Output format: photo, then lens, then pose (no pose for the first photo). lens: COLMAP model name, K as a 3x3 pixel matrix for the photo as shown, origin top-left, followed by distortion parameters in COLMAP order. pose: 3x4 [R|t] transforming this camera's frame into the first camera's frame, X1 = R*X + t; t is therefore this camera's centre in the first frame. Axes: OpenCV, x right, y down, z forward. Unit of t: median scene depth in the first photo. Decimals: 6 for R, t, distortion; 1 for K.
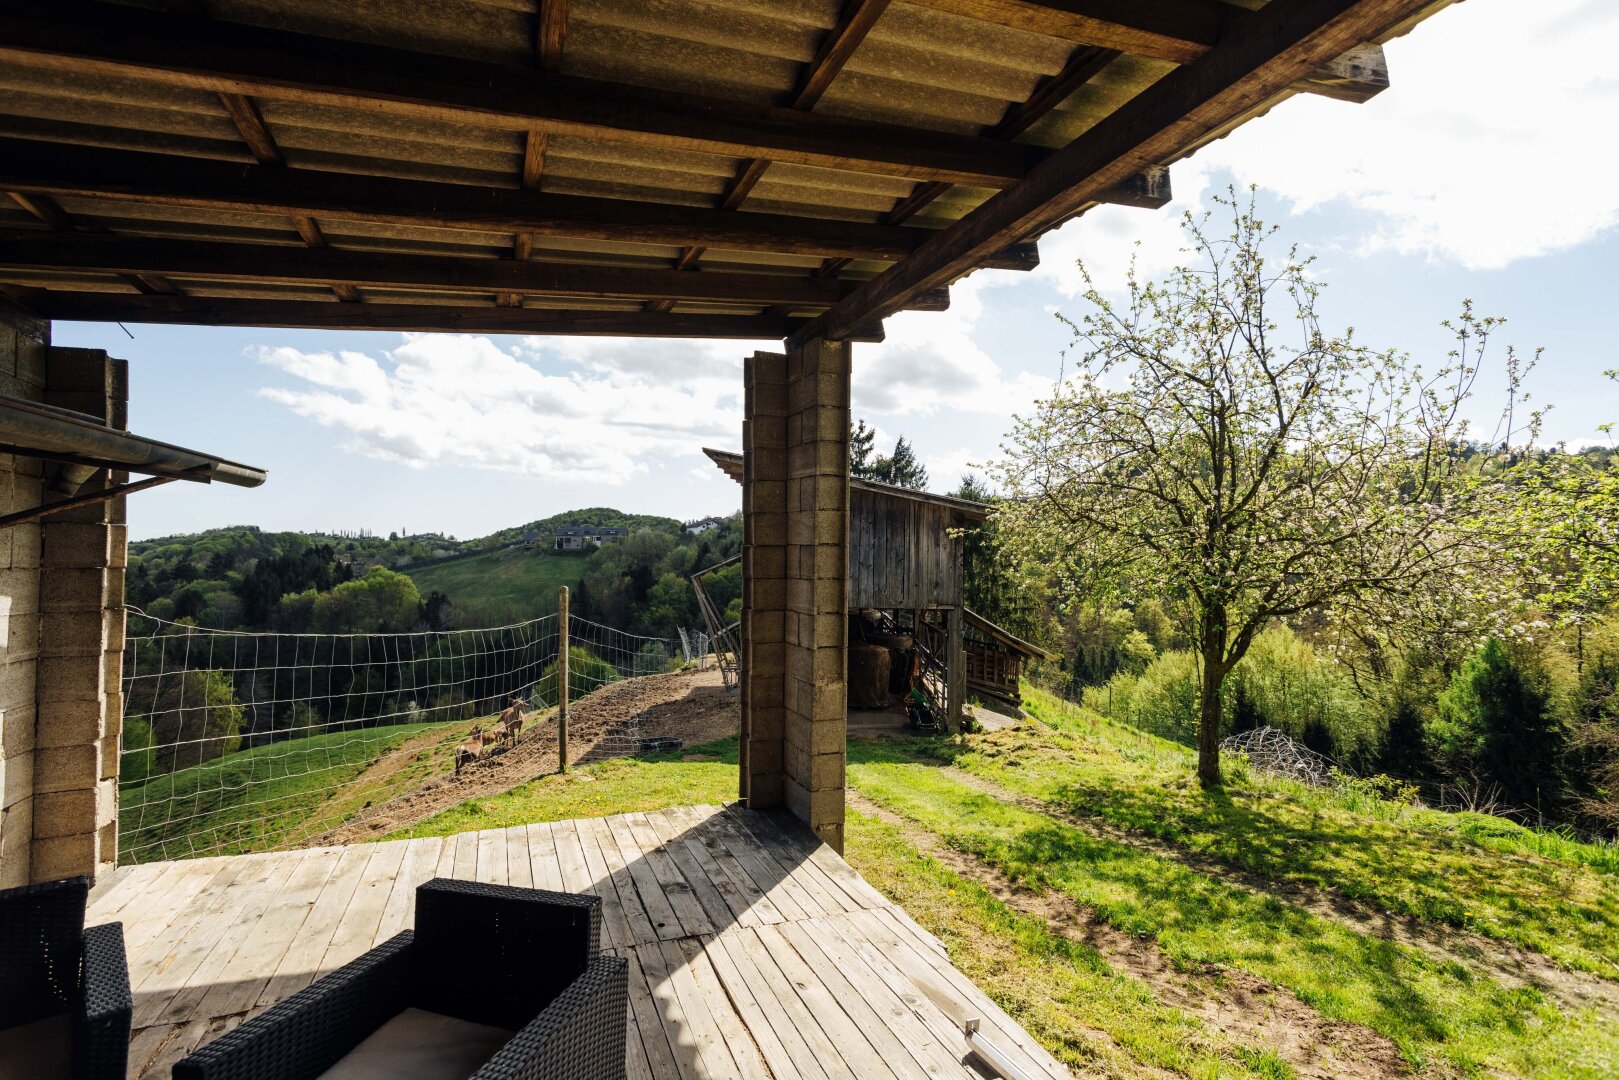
lens RADIAL K [[765.6, 0, 797.0], [0, 765.6, 539.7], [0, 0, 1]] dist [0.017034, -0.000158]
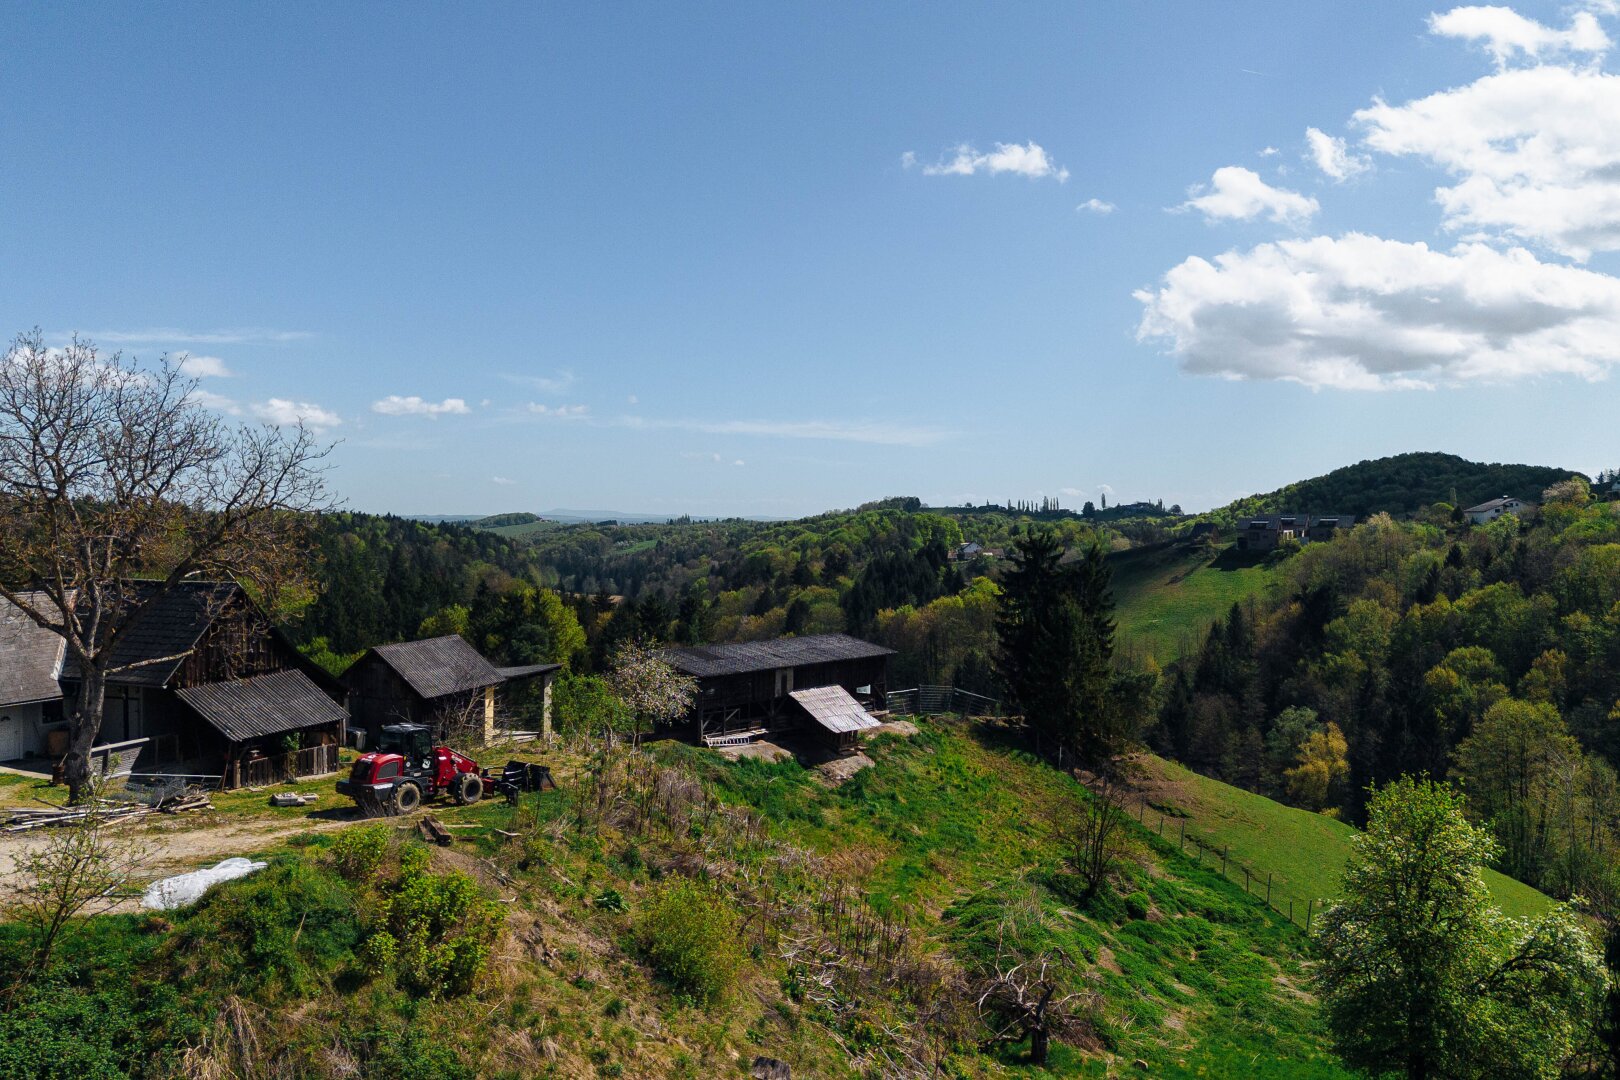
lens RADIAL K [[1357.0, 0, 814.7], [0, 1357.0, 538.3], [0, 0, 1]] dist [0.119568, -0.132027]
pose [[0.766118, 0.000454, -0.642700, 0.176814], [0.016120, 0.999672, 0.019921, -0.029985], [0.642498, -0.025622, 0.765859, -0.125195]]
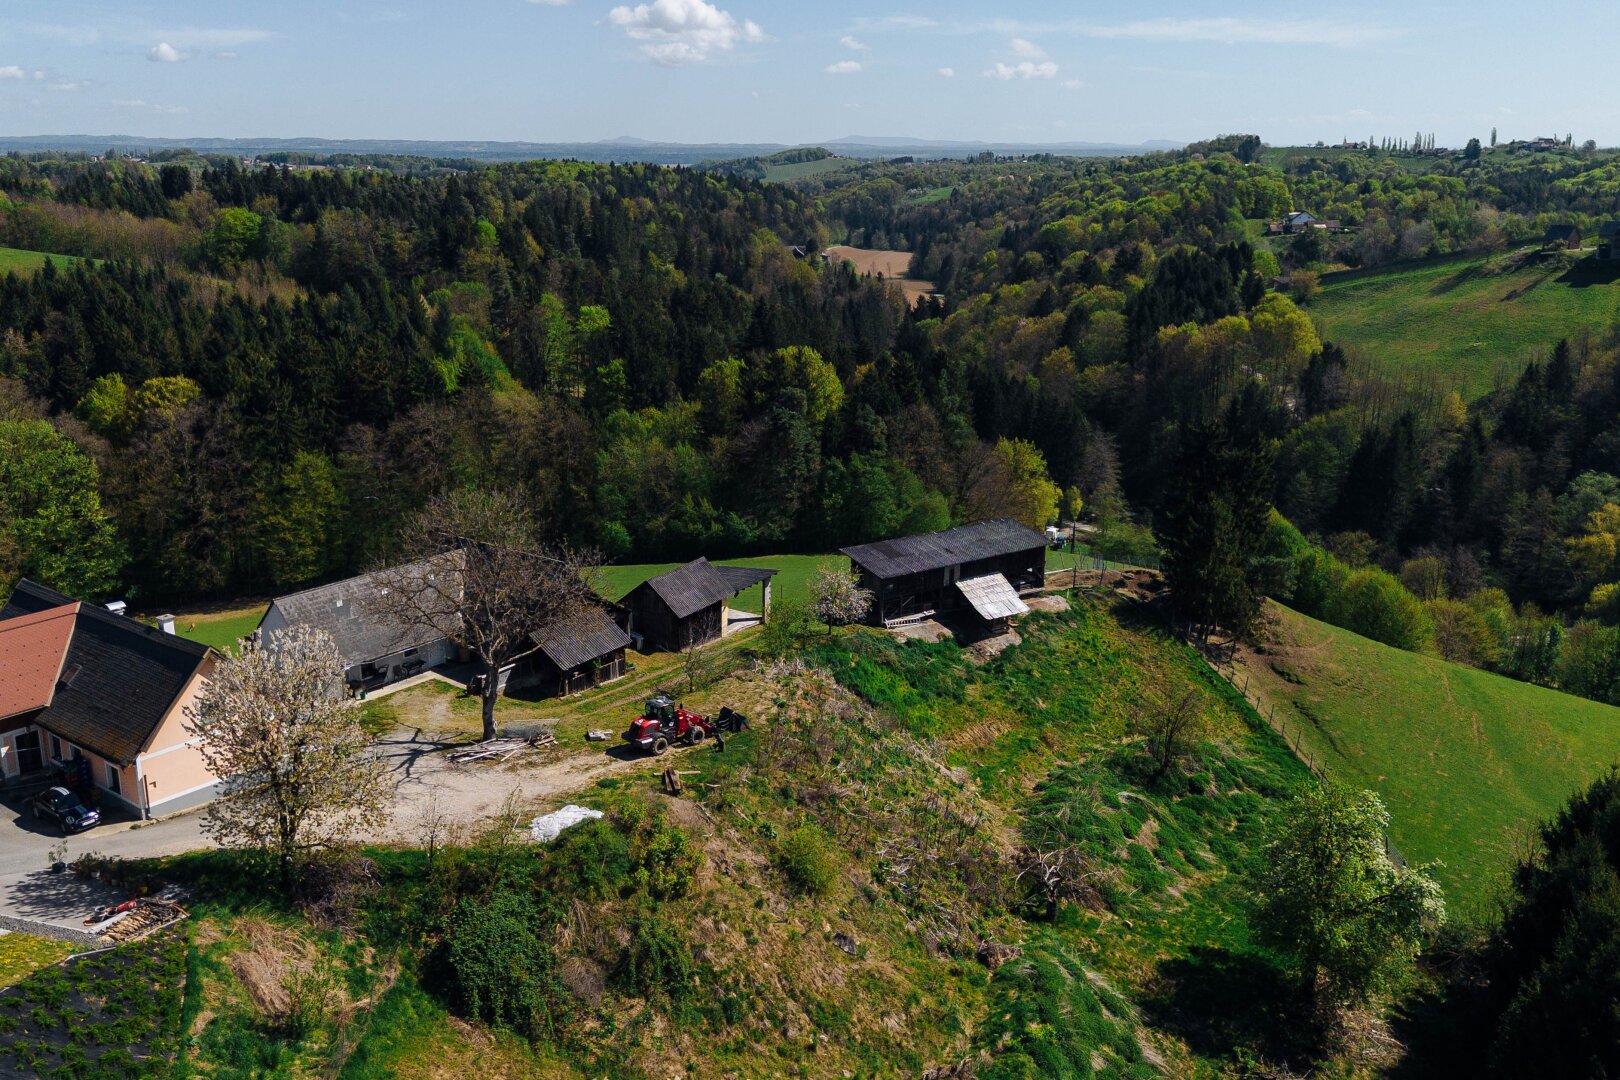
lens RADIAL K [[1435.2, 0, 763.9], [0, 1435.2, 534.1], [0, 0, 1]] dist [0.108523, -0.089776]
pose [[0.586988, 0.201617, -0.784089, 0.250208], [0.016262, 0.965363, 0.260404, -0.097426], [0.809432, -0.165605, 0.563378, -0.163496]]
